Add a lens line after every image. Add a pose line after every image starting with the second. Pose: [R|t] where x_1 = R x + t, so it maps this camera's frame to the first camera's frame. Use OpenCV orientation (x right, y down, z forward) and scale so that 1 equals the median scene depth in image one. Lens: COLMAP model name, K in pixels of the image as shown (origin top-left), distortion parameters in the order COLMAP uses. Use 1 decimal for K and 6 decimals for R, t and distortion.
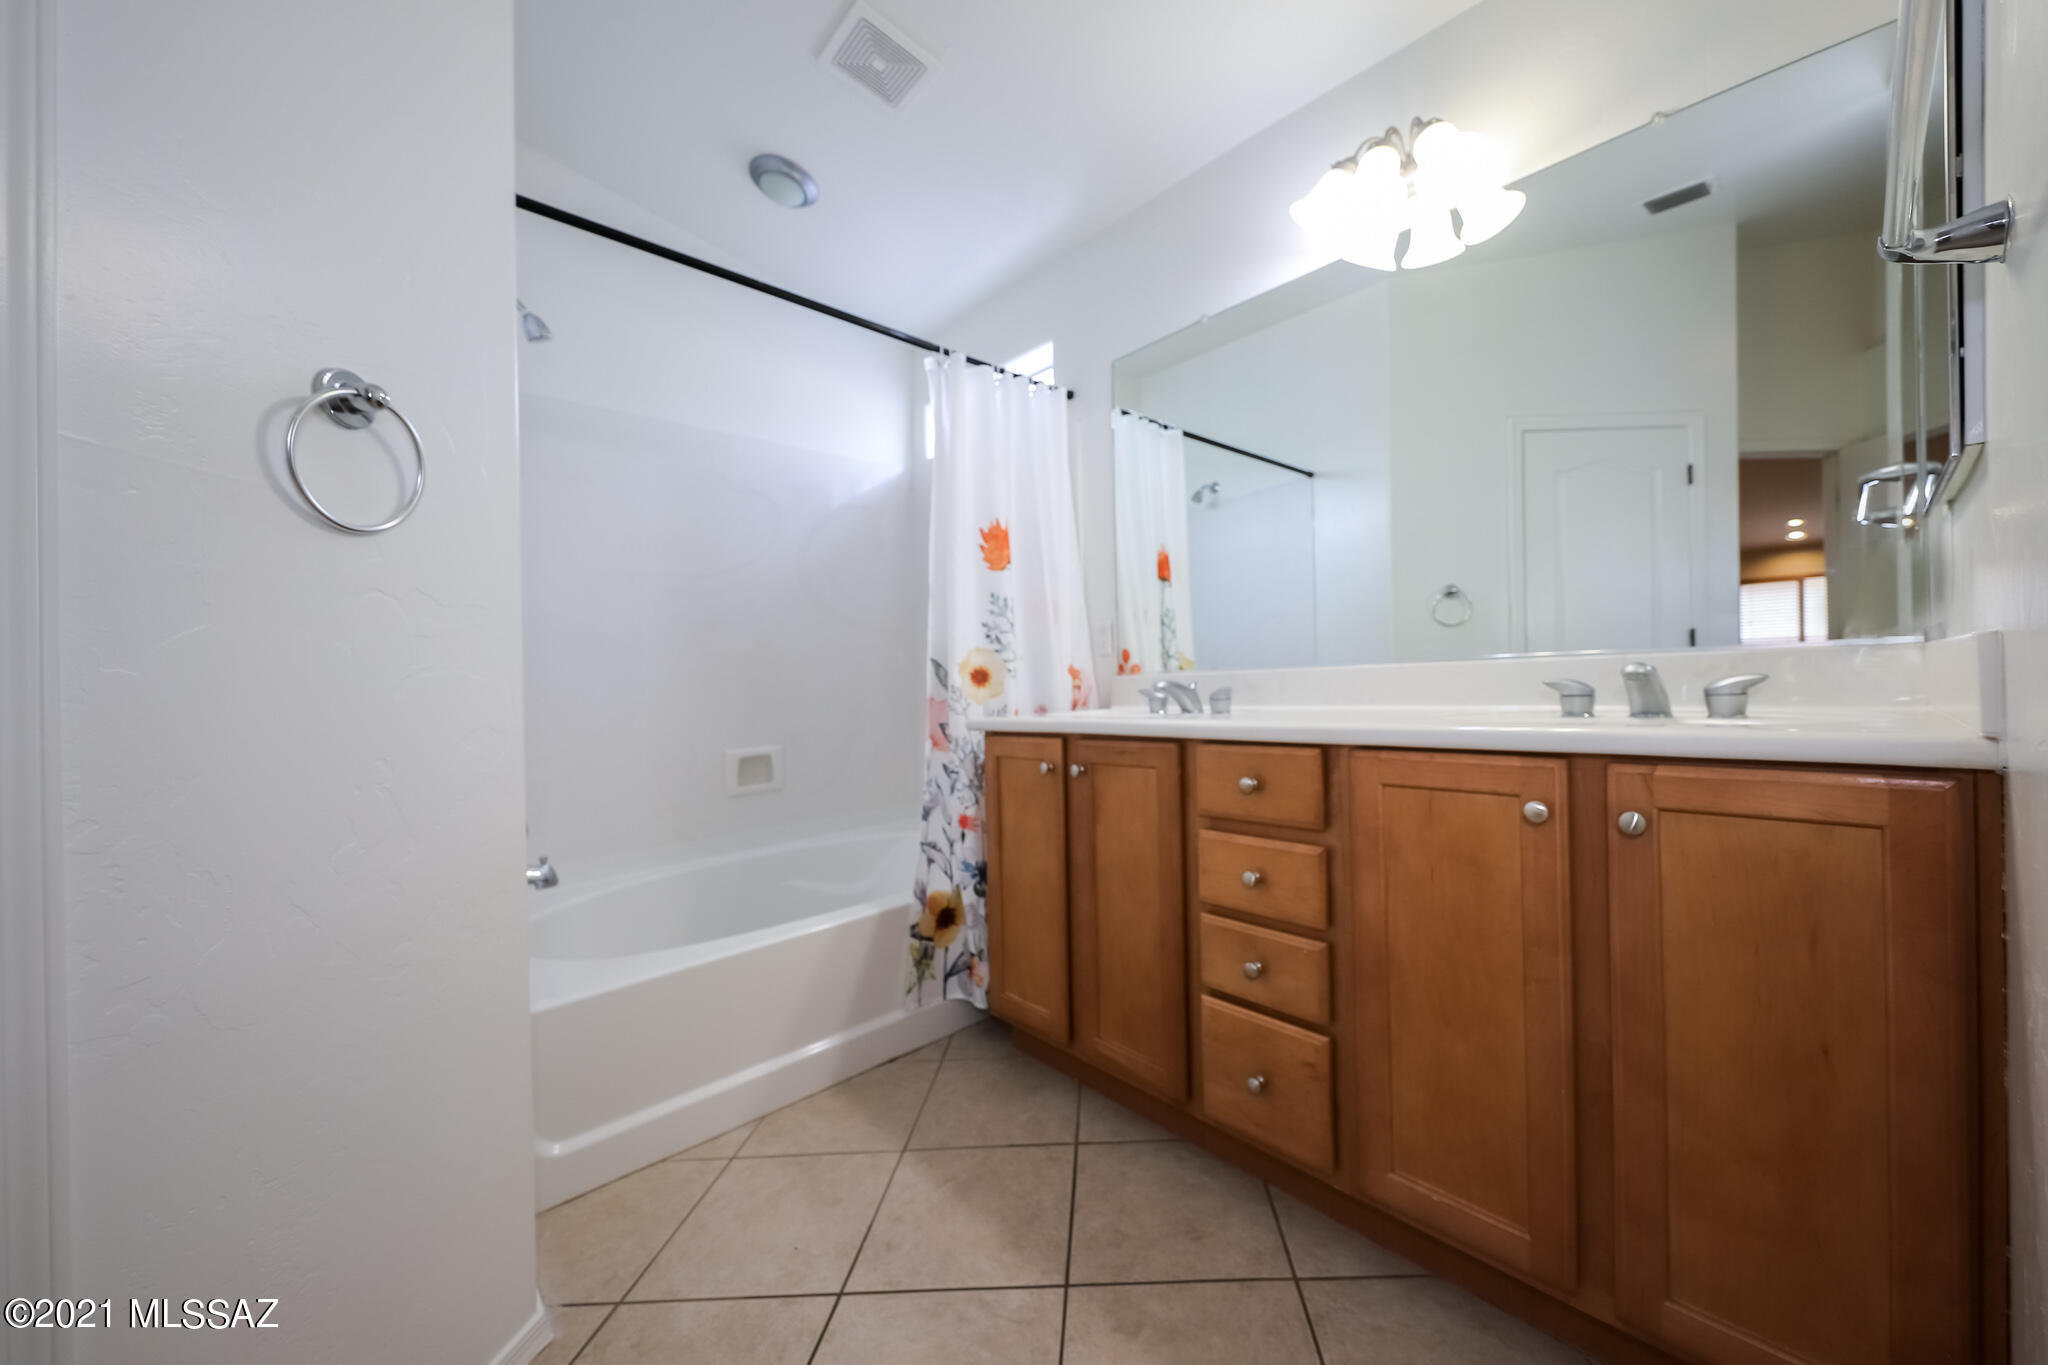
lens RADIAL K [[685.7, 0, 1034.2], [0, 685.7, 678.2], [0, 0, 1]] dist [0.008916, -0.000295]
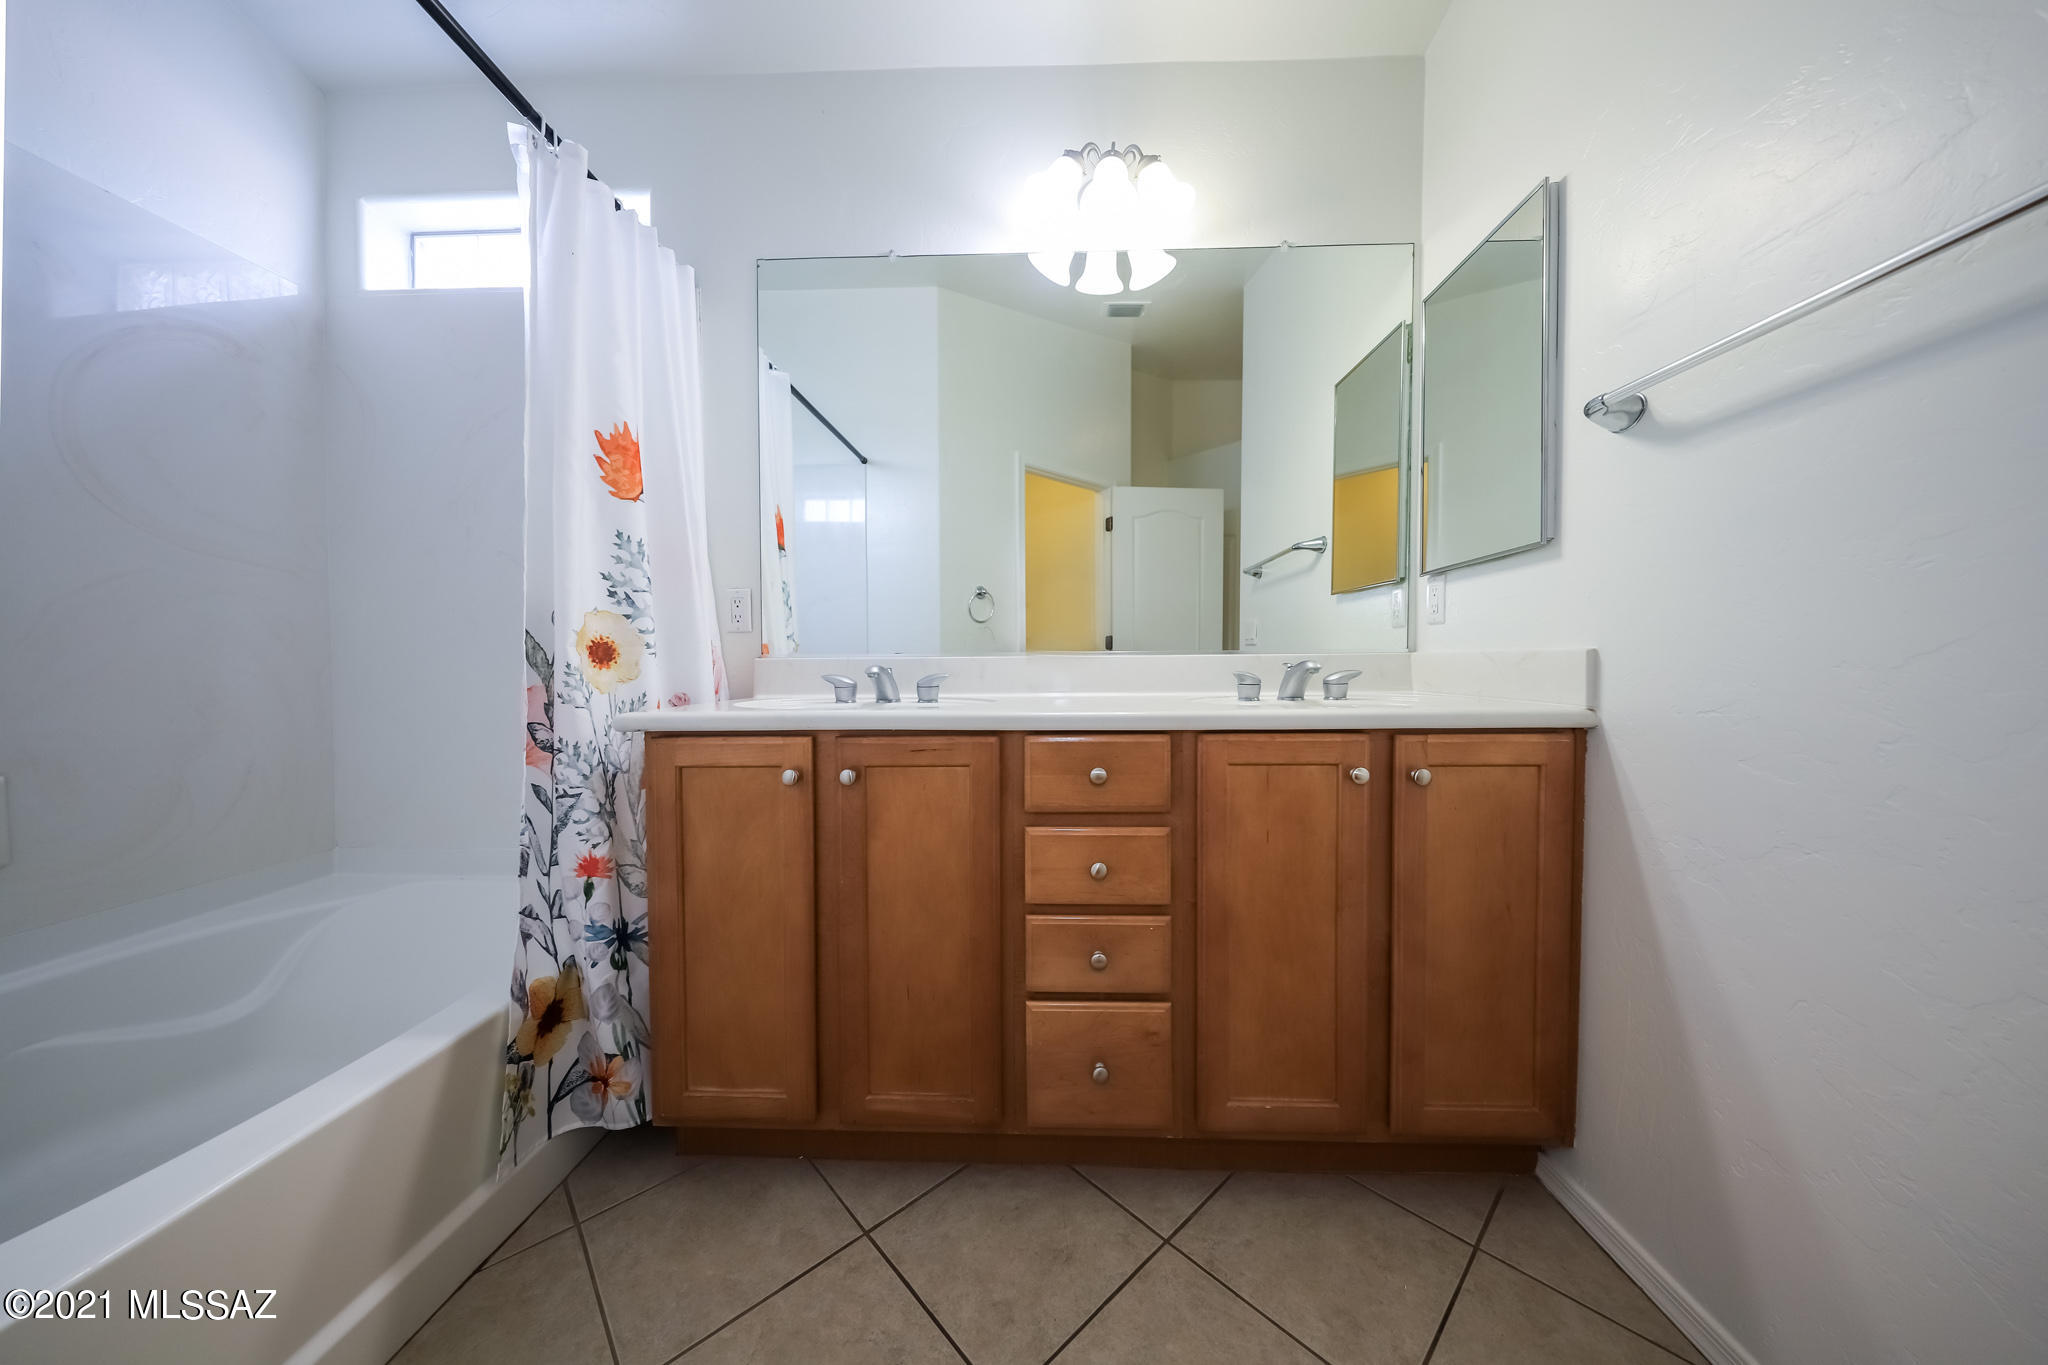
lens RADIAL K [[685.7, 0, 1027.9], [0, 685.7, 700.5], [0, 0, 1]] dist [0.008916, -0.000295]
pose [[0.725166, -0.011745, 0.688474, -0.281594], [-0.023404, 0.998856, 0.041691, 0.008383], [-0.688176, -0.046346, 0.724062, 0.247723]]
